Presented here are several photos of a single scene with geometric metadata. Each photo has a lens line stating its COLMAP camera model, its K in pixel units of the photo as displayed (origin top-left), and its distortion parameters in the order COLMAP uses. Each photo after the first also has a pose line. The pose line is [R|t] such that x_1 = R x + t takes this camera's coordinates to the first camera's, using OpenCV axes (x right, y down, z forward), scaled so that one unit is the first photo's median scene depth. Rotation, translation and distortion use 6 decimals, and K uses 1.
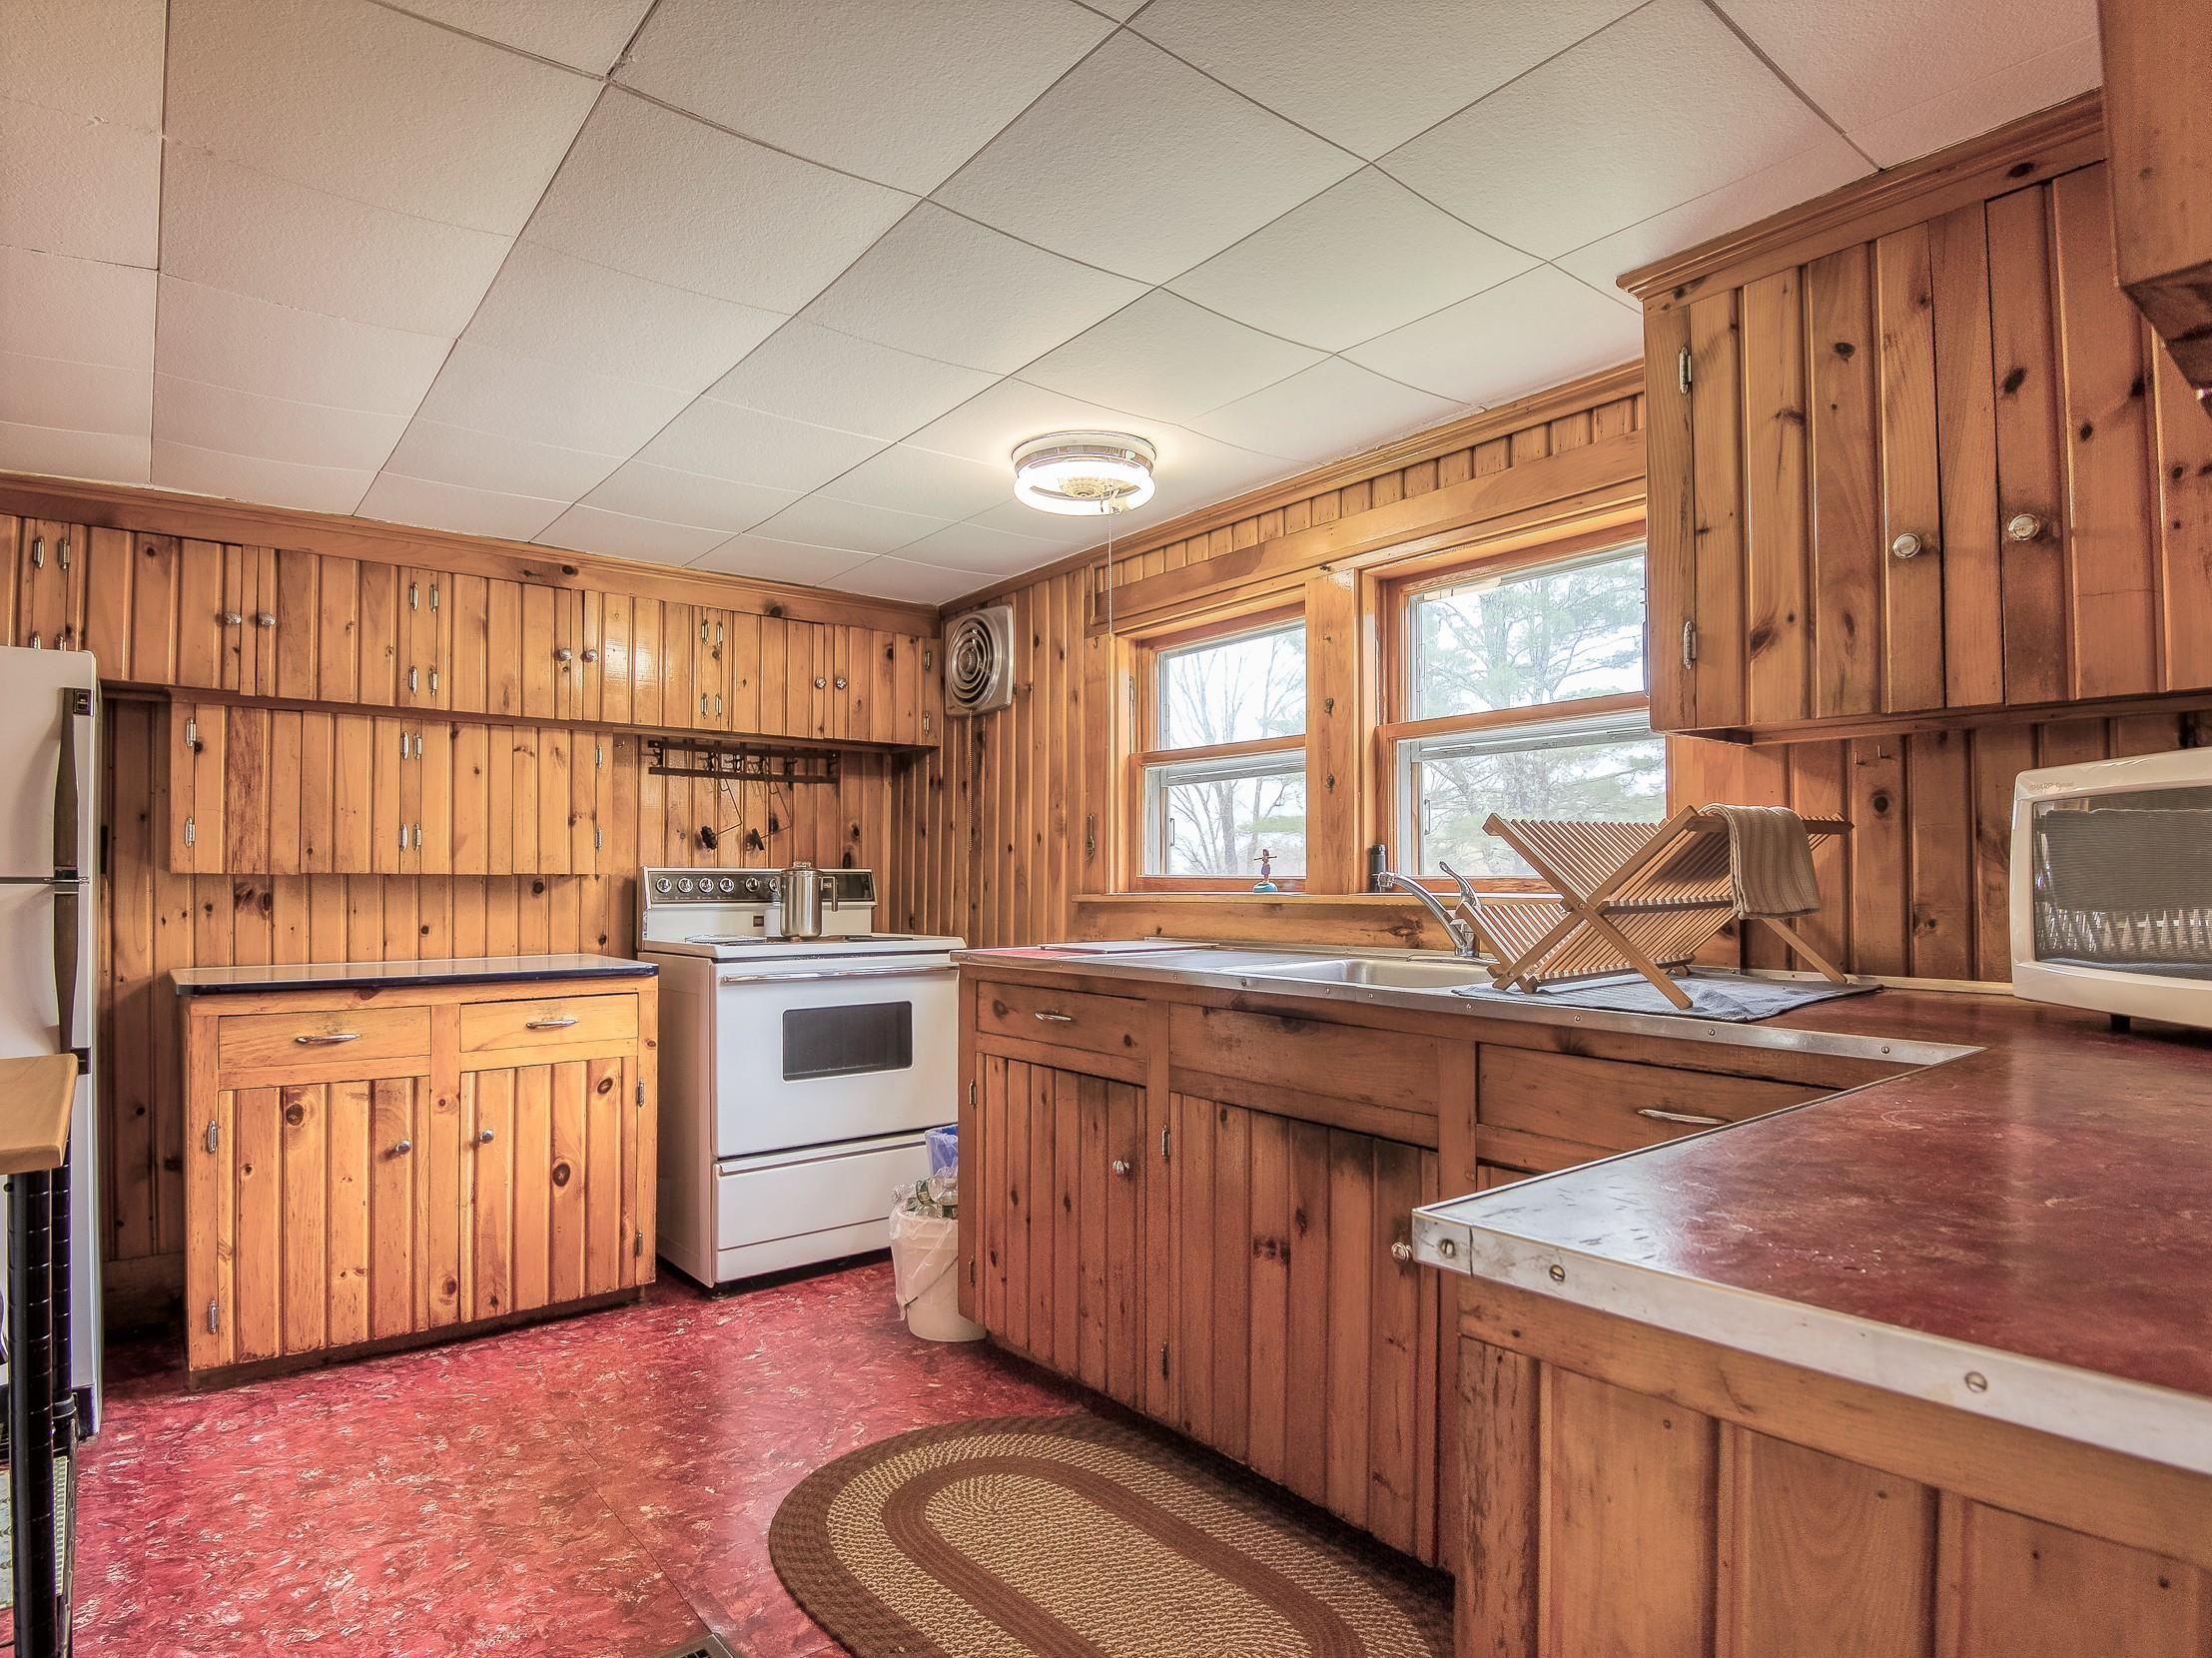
lens RADIAL K [[1256.3, 0, 1019.0], [0, 1256.3, 842.9], [0, 0, 1]] dist [-0.004162, -0.030261]
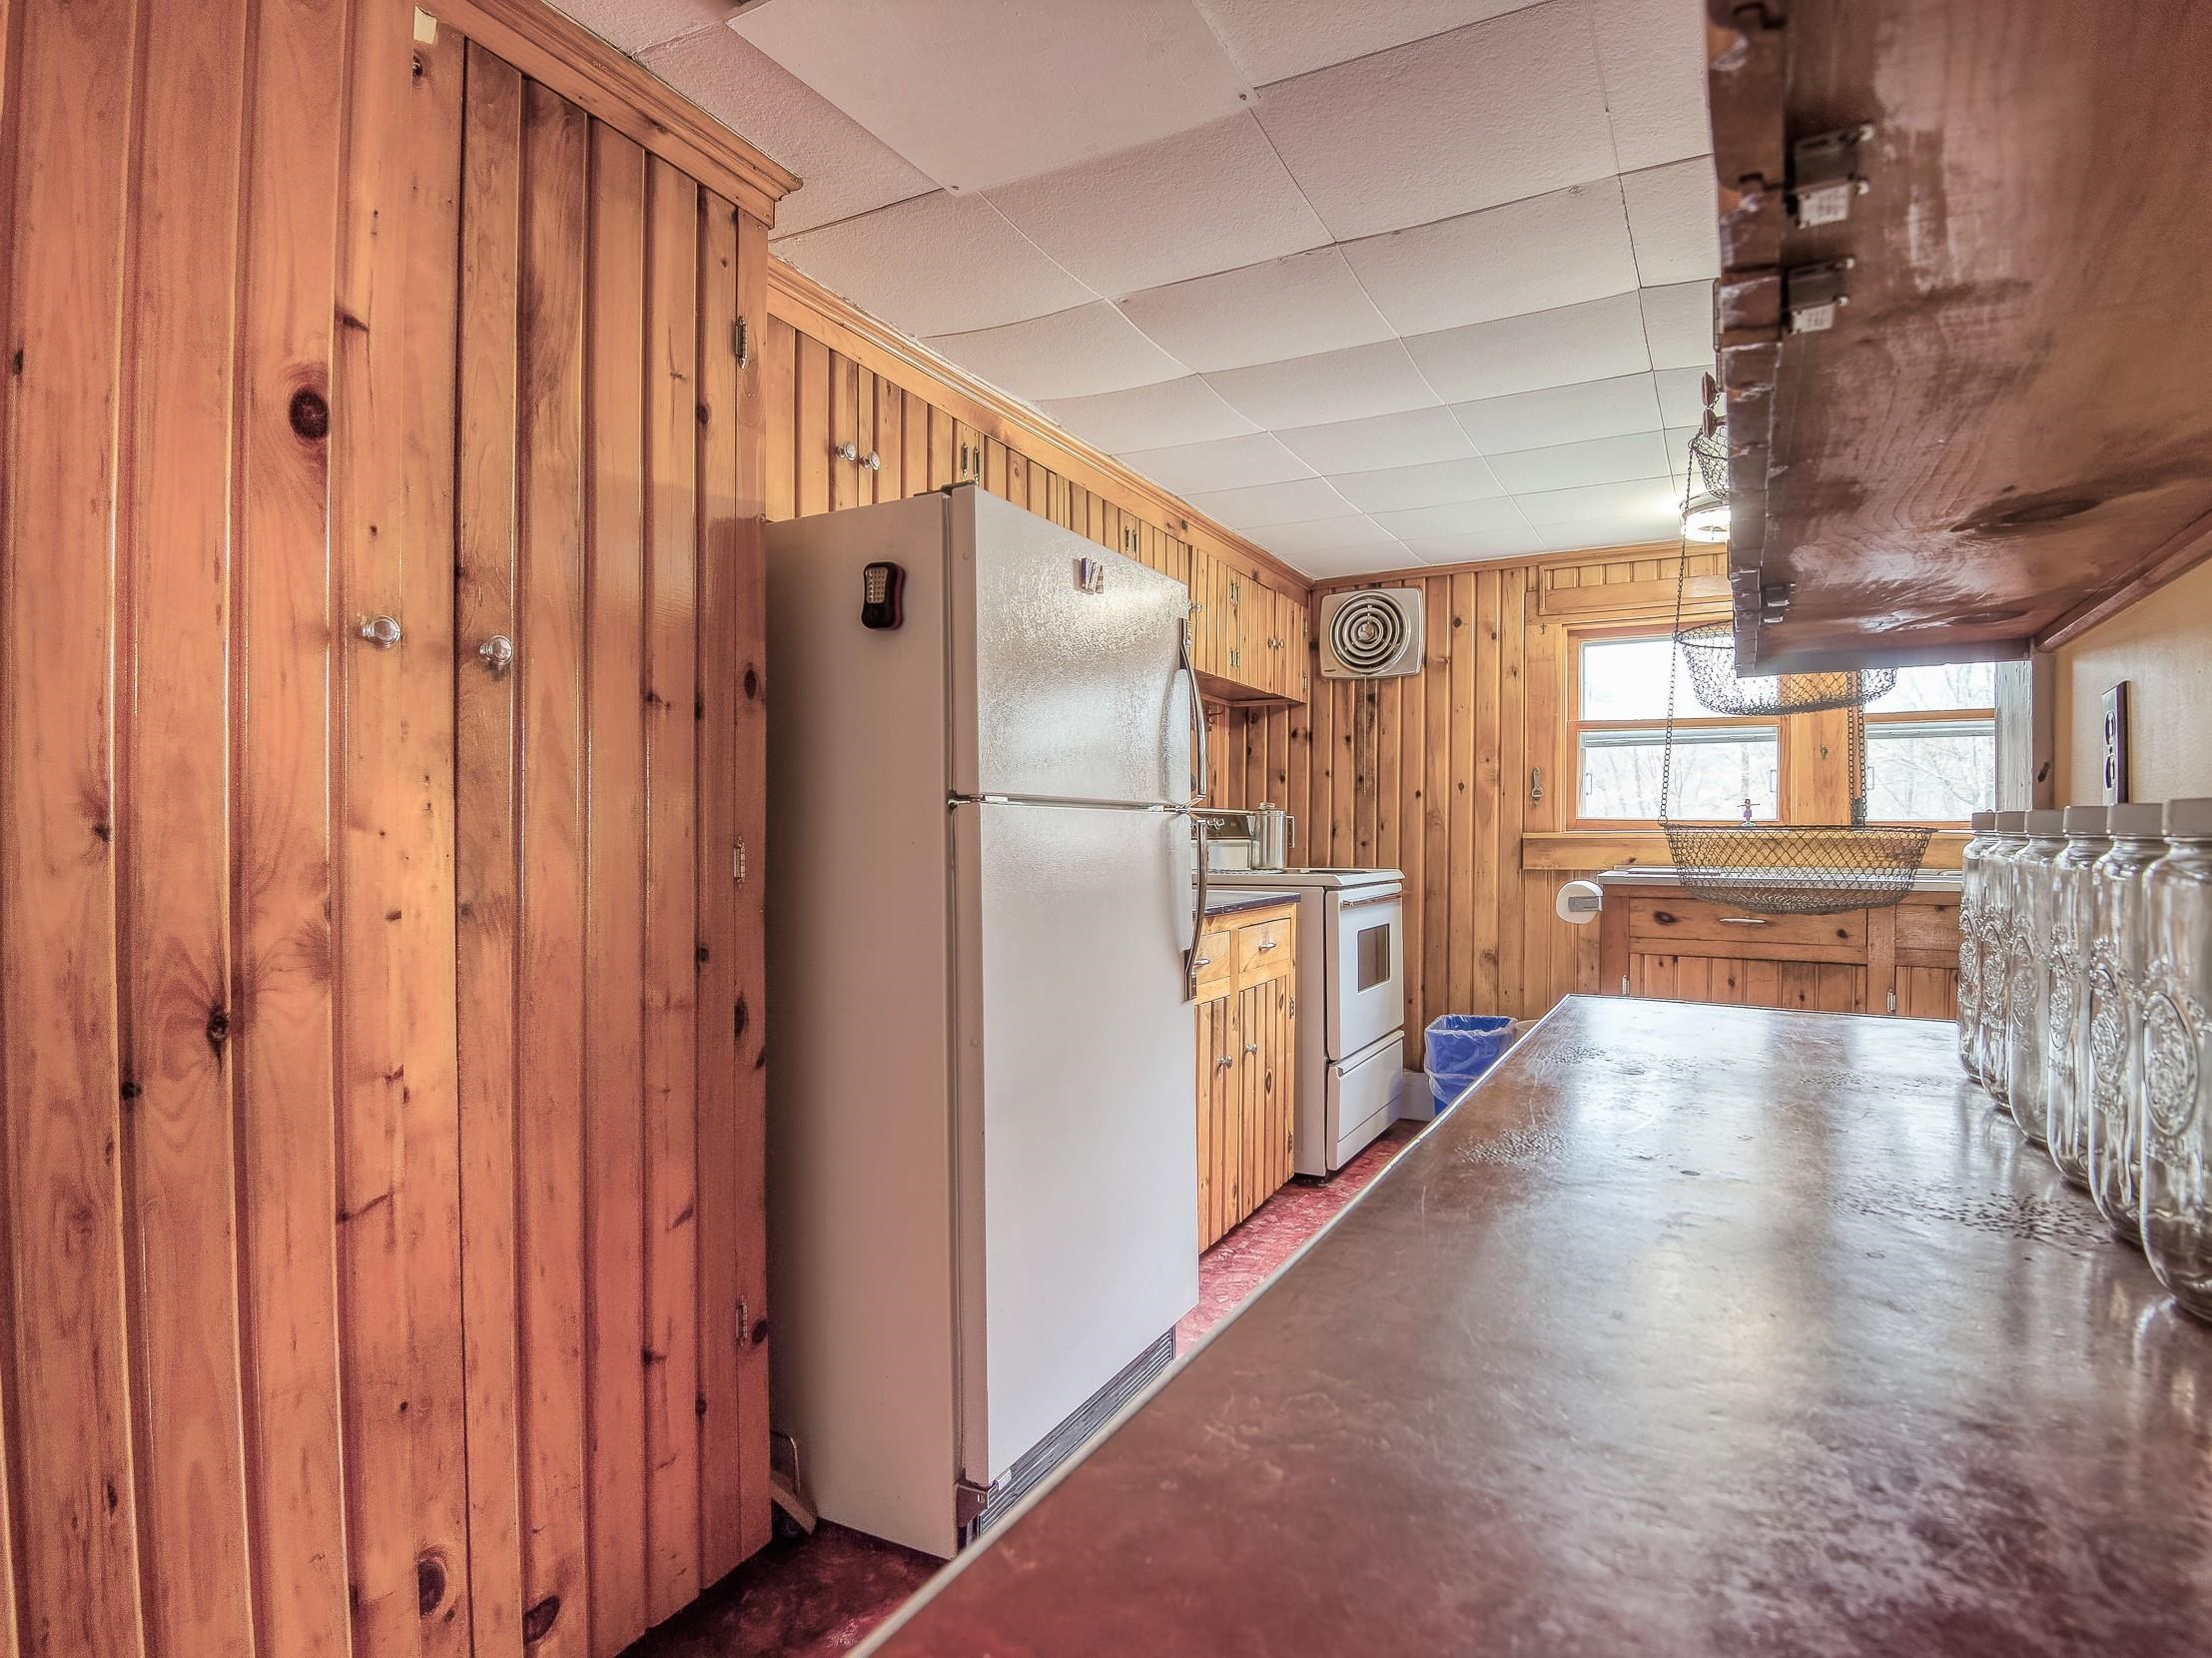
lens RADIAL K [[1256.3, 0, 1019.0], [0, 1256.3, 842.9], [0, 0, 1]] dist [-0.004162, -0.030261]
pose [[0.906889, 0.000690, 0.421369, -1.291328], [-0.017707, 0.999178, 0.036474, 0.020444], [-0.420997, -0.040538, 0.906156, 0.123195]]
